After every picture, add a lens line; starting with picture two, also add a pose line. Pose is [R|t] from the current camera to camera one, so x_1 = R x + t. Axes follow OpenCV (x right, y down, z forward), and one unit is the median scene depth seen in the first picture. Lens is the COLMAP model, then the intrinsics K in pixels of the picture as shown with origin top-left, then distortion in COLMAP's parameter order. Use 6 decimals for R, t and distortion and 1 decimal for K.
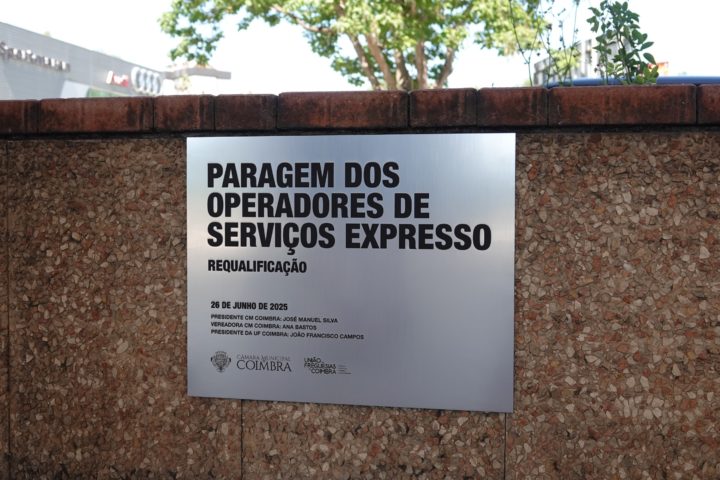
lens RADIAL K [[951.3, 0, 360.1], [0, 951.3, 241.8], [0, 0, 1]] dist [0.017921, 0.000000]
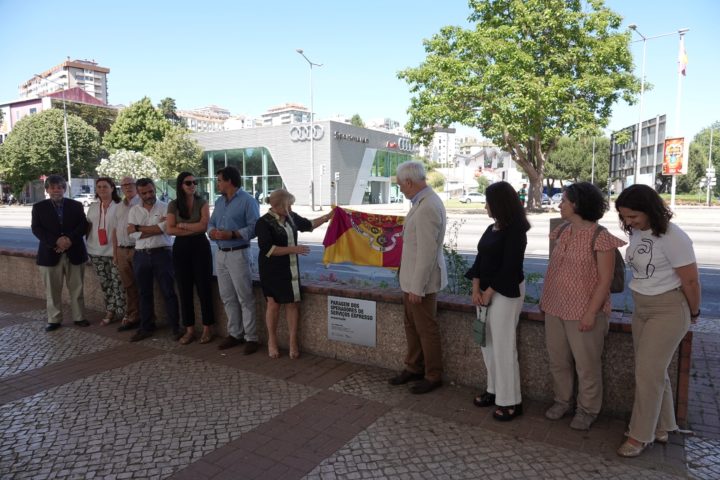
lens RADIAL K [[503.5, 0, 360.9], [0, 503.5, 234.1], [0, 0, 1]] dist [0.009734, 0.004734]
pose [[0.950365, 0.022509, -0.310322, 0.060684], [-0.013856, 0.999452, 0.030061, -0.036635], [0.310829, -0.024270, 0.950156, -0.117881]]
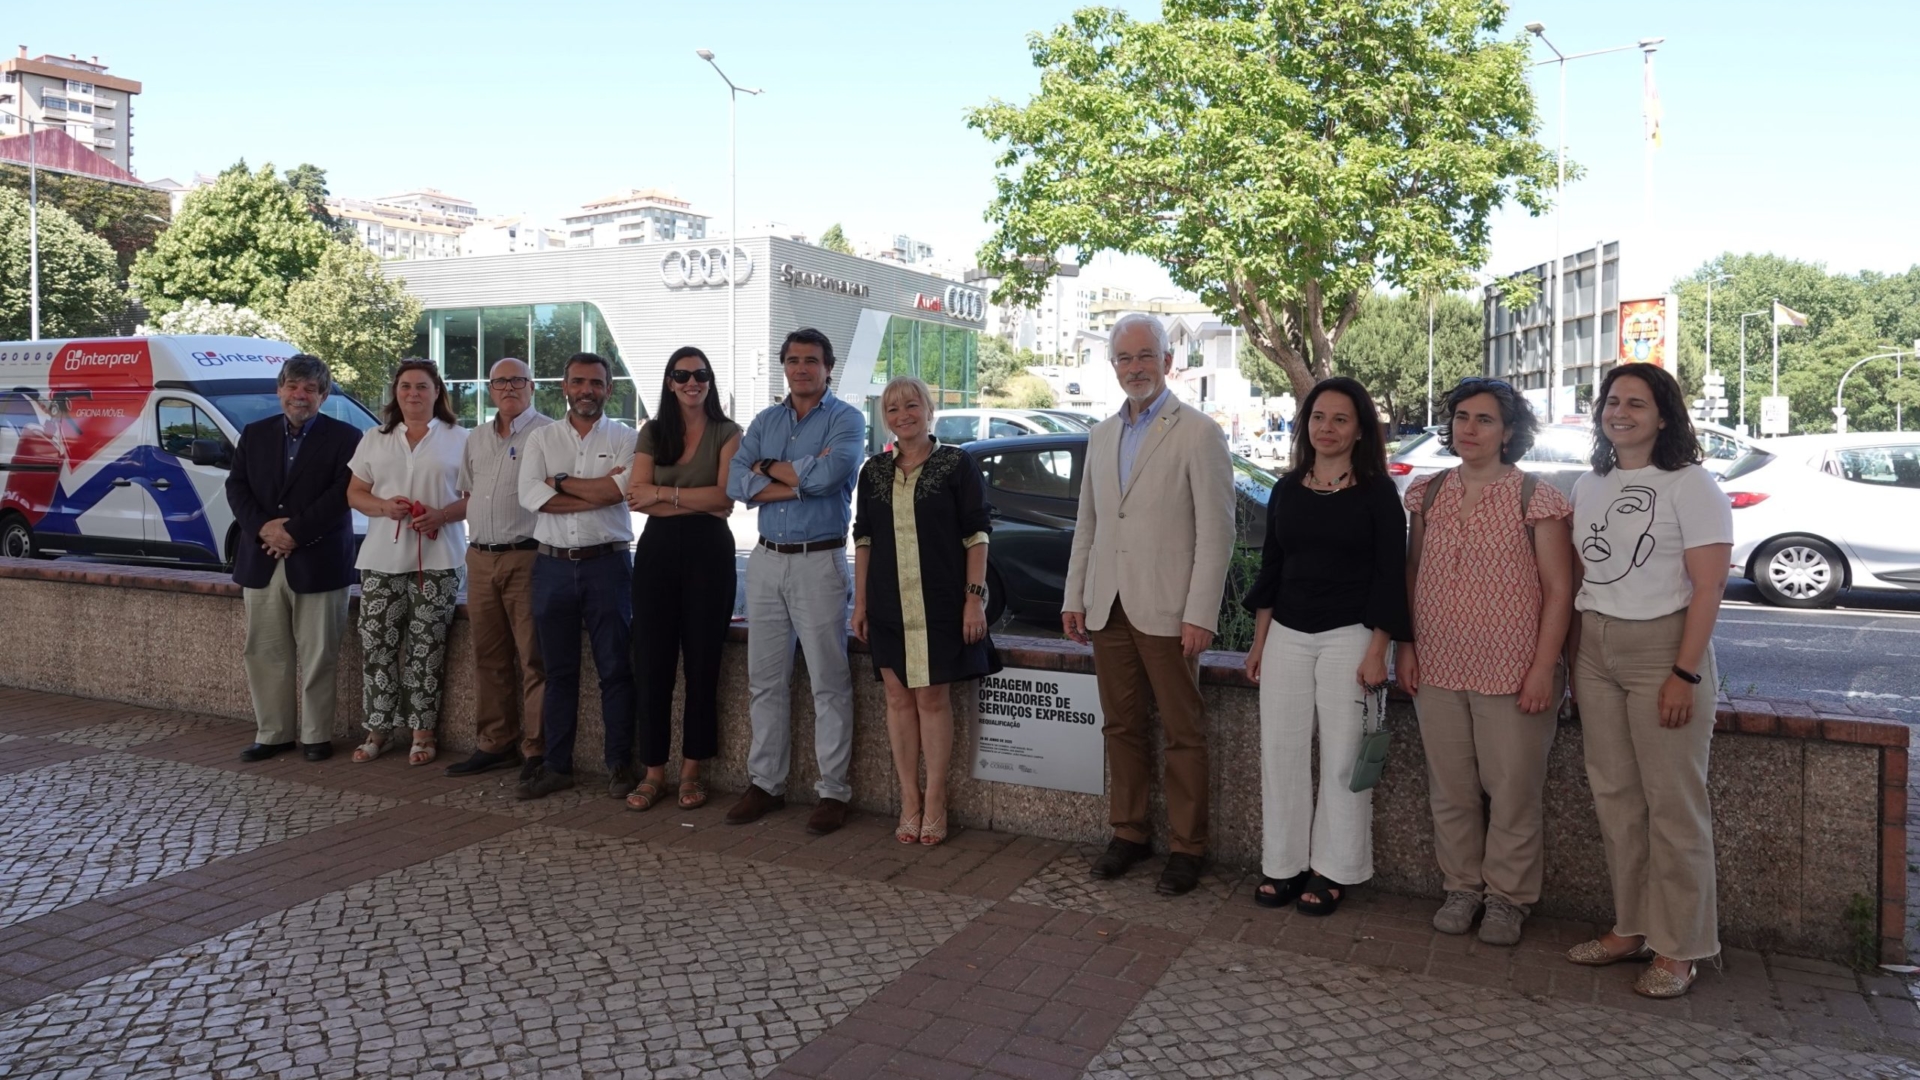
lens RADIAL K [[1339.9, 0, 964.4], [0, 1339.9, 426.2], [0, 0, 1]] dist [0.011510, -0.000485]
pose [[0.976402, 0.006116, -0.215873, 0.031326], [-0.018457, 0.998305, -0.055199, -0.031674], [0.215169, 0.057881, 0.974860, -0.137894]]
